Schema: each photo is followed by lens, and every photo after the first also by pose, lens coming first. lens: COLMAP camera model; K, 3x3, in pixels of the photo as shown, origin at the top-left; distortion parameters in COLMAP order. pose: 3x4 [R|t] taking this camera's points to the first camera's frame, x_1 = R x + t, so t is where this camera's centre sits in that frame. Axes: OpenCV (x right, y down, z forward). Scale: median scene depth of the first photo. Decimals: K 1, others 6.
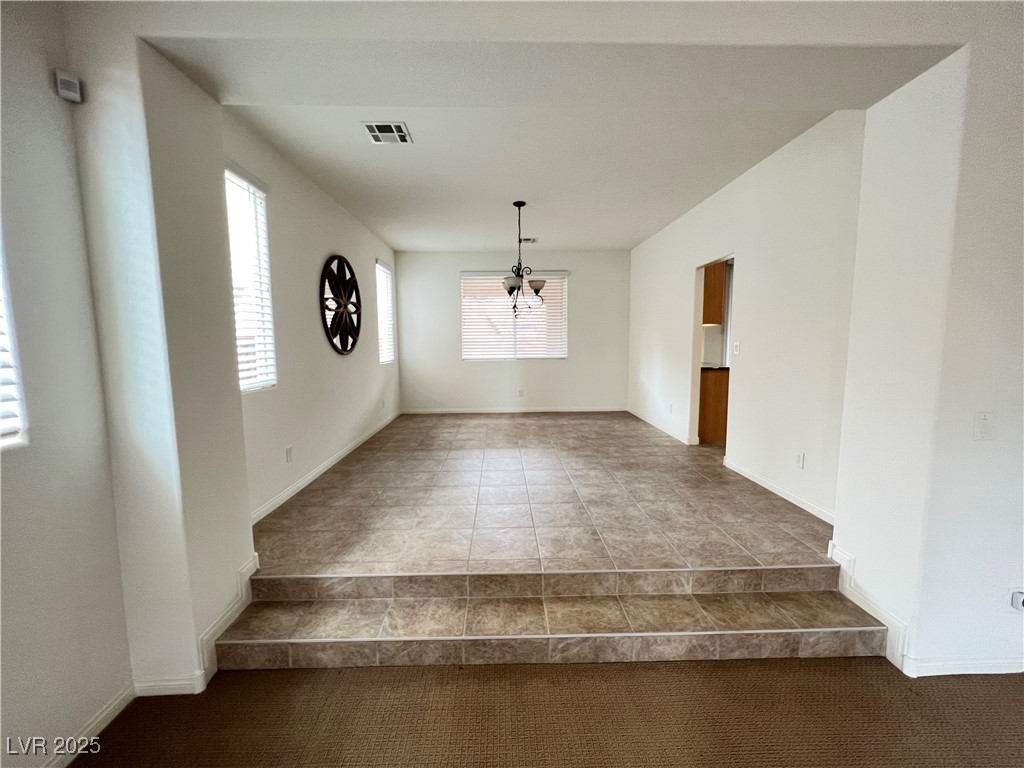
lens RADIAL K [[408.8, 0, 514.2], [0, 408.8, 378.5], [0, 0, 1]] dist [-0.001620, 0.000454]
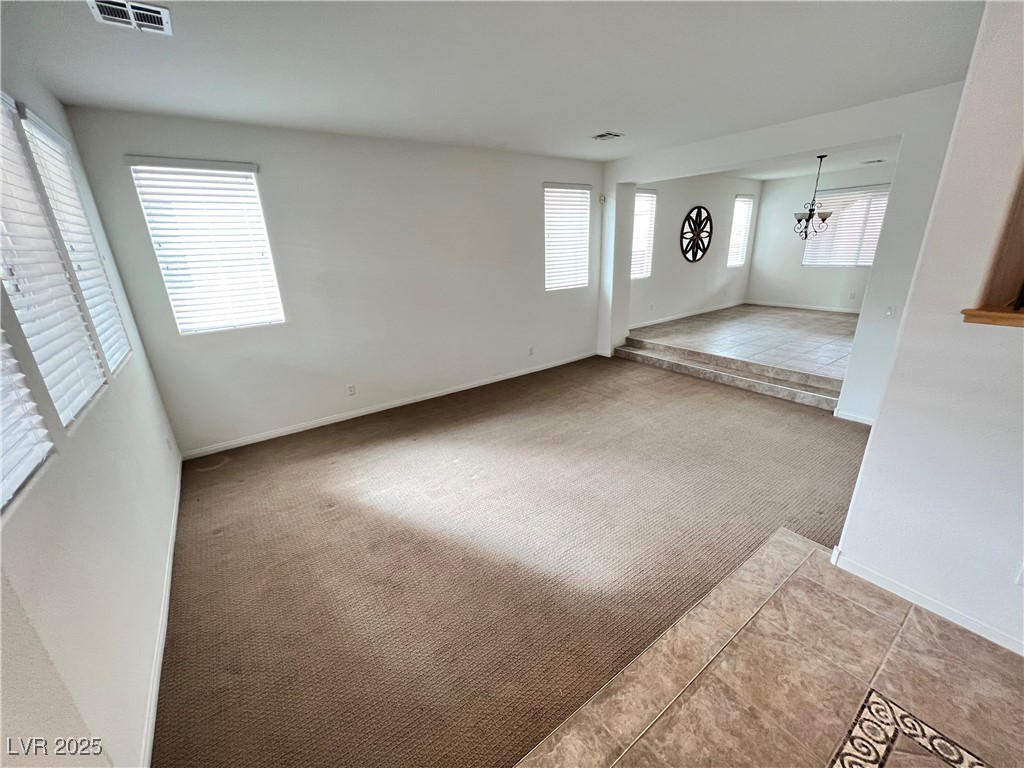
lens RADIAL K [[408.8, 0, 510.2], [0, 408.8, 381.2], [0, 0, 1]] dist [-0.001620, 0.000454]
pose [[0.554877, 0.254391, -0.792084, 1.159638], [-0.045412, 0.959943, 0.276489, -0.025207], [0.830692, -0.117447, 0.544203, -1.217731]]
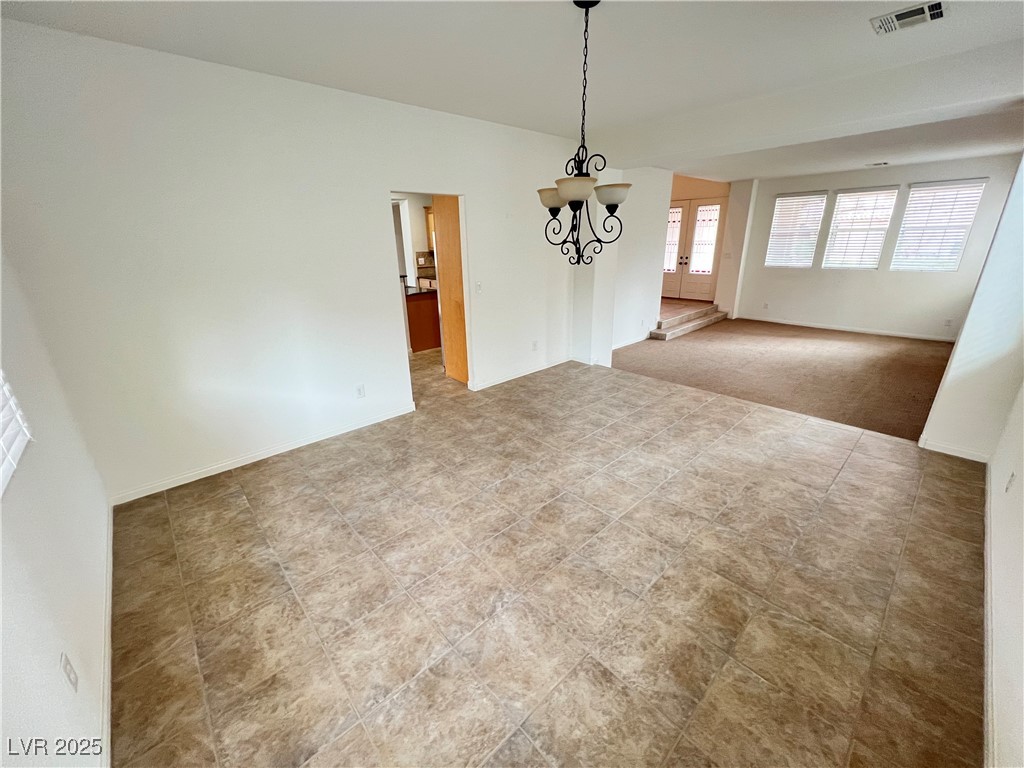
lens RADIAL K [[408.8, 0, 513.5], [0, 408.8, 381.6], [0, 0, 1]] dist [-0.001620, 0.000454]
pose [[-0.653284, -0.229780, 0.721403, -0.534657], [0.096876, 0.919632, 0.380648, -0.338342], [-0.750890, 0.318557, -0.578520, 2.229608]]
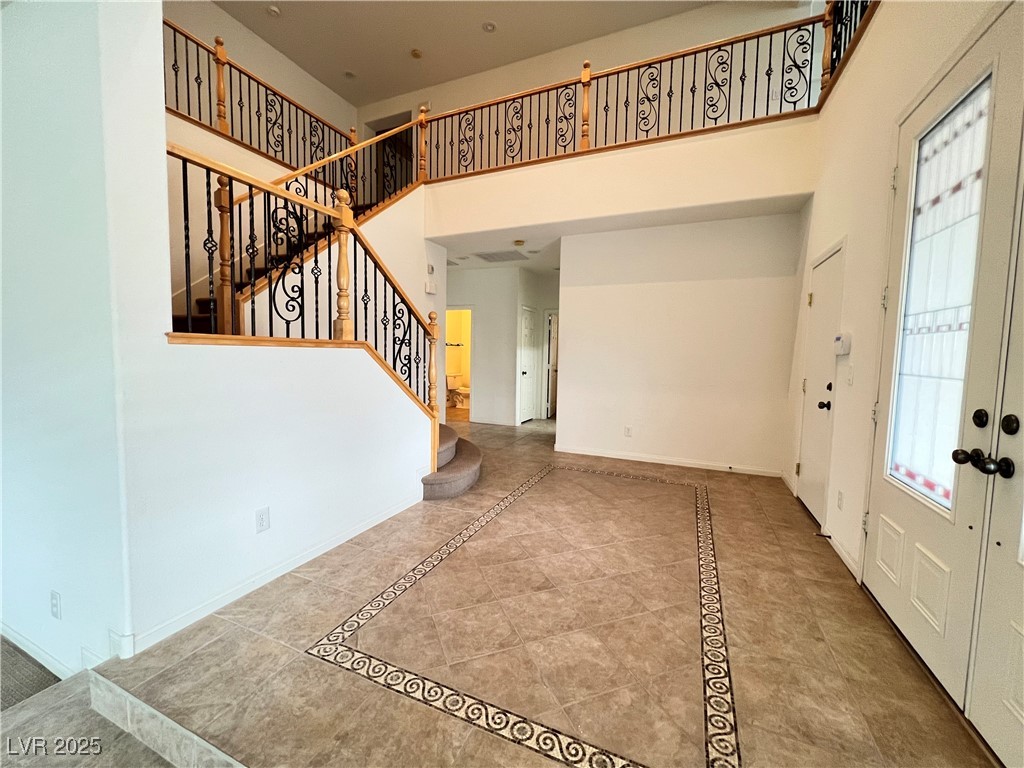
lens RADIAL K [[408.8, 0, 509.1], [0, 408.8, 381.6], [0, 0, 1]] dist [-0.001620, 0.000454]
pose [[0.432353, -0.045360, 0.900563, 0.710696], [0.061996, 0.997866, 0.020497, 0.097400], [-0.899571, 0.046970, 0.434243, -1.130405]]
